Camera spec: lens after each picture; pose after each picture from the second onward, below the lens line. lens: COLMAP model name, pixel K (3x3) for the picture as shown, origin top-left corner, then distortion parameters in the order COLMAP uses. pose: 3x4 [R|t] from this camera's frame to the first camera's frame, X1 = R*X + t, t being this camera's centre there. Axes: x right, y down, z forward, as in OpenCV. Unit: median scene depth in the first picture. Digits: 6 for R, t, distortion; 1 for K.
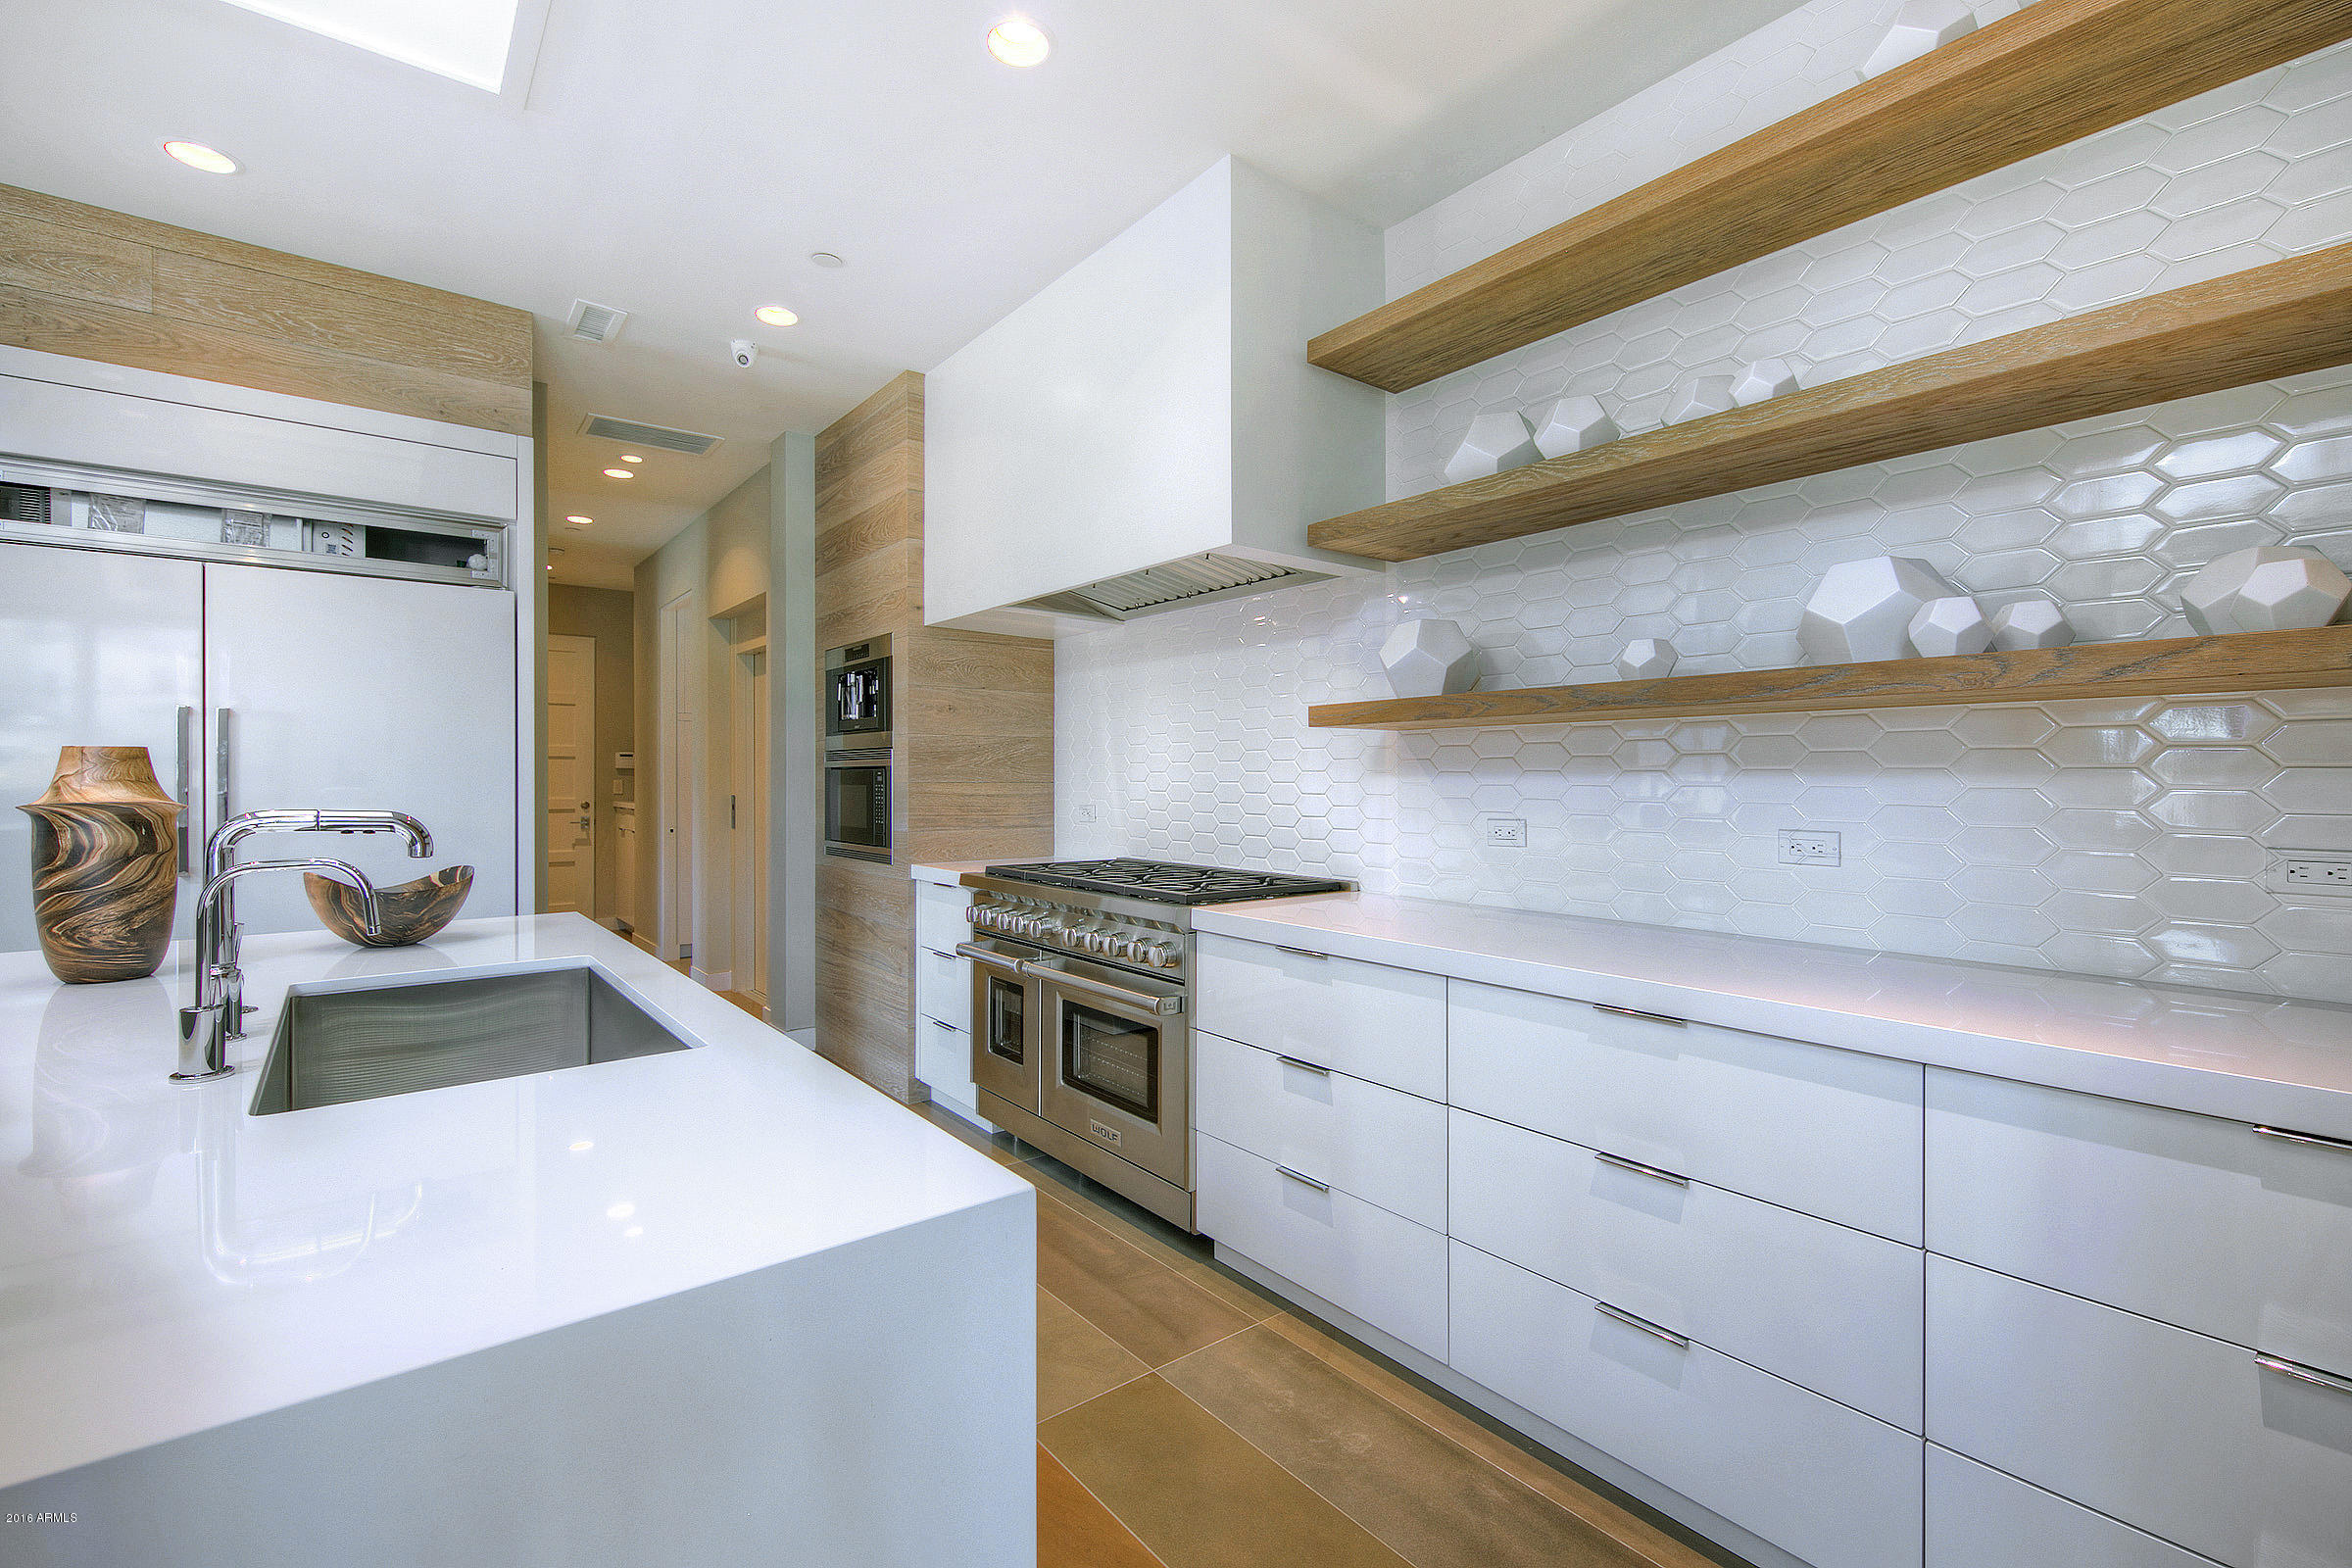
lens RADIAL K [[1015.4, 0, 1176.0], [0, 1015.4, 784.0], [0, 0, 1]] dist [0.000343, 0.000021]
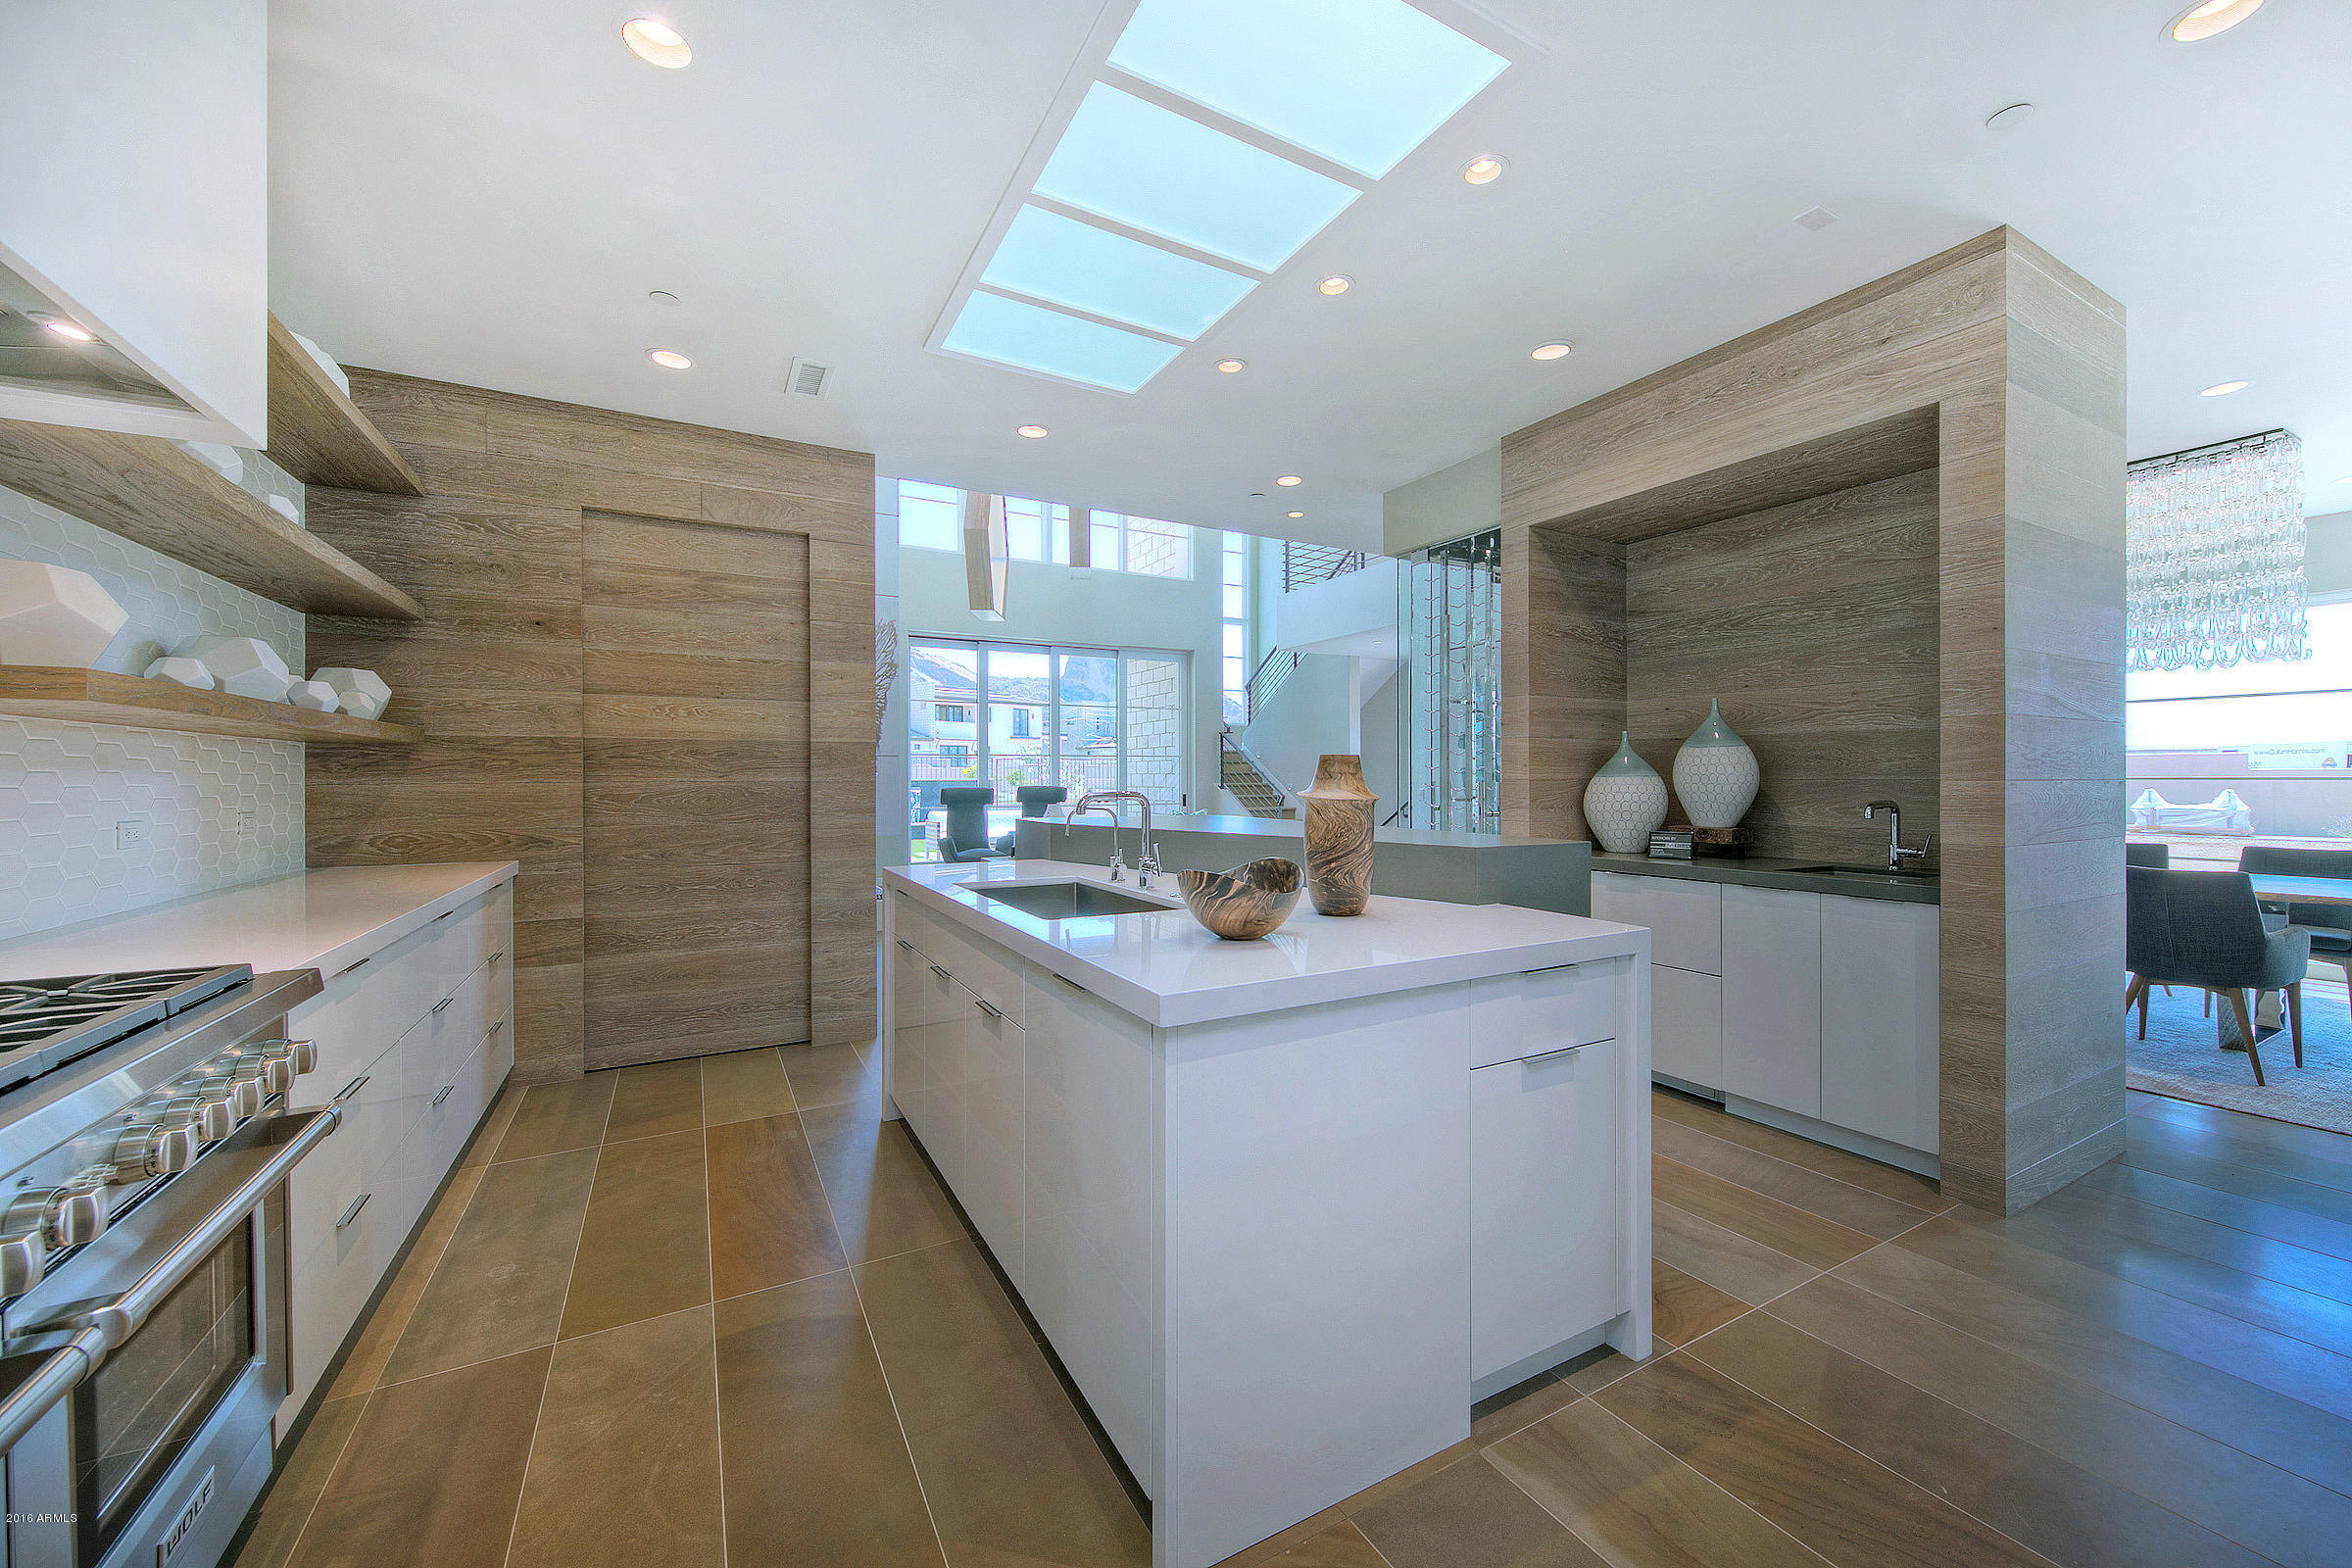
lens RADIAL K [[917.3, 0, 1176.0], [0, 917.3, 784.0], [0, 0, 1]] dist [-0.000044, -0.000036]
pose [[-0.984143, 0.001778, 0.177367, -0.817338], [0.003914, 0.999924, 0.011697, 0.001022], [-0.177333, 0.012206, -0.984075, 1.820609]]
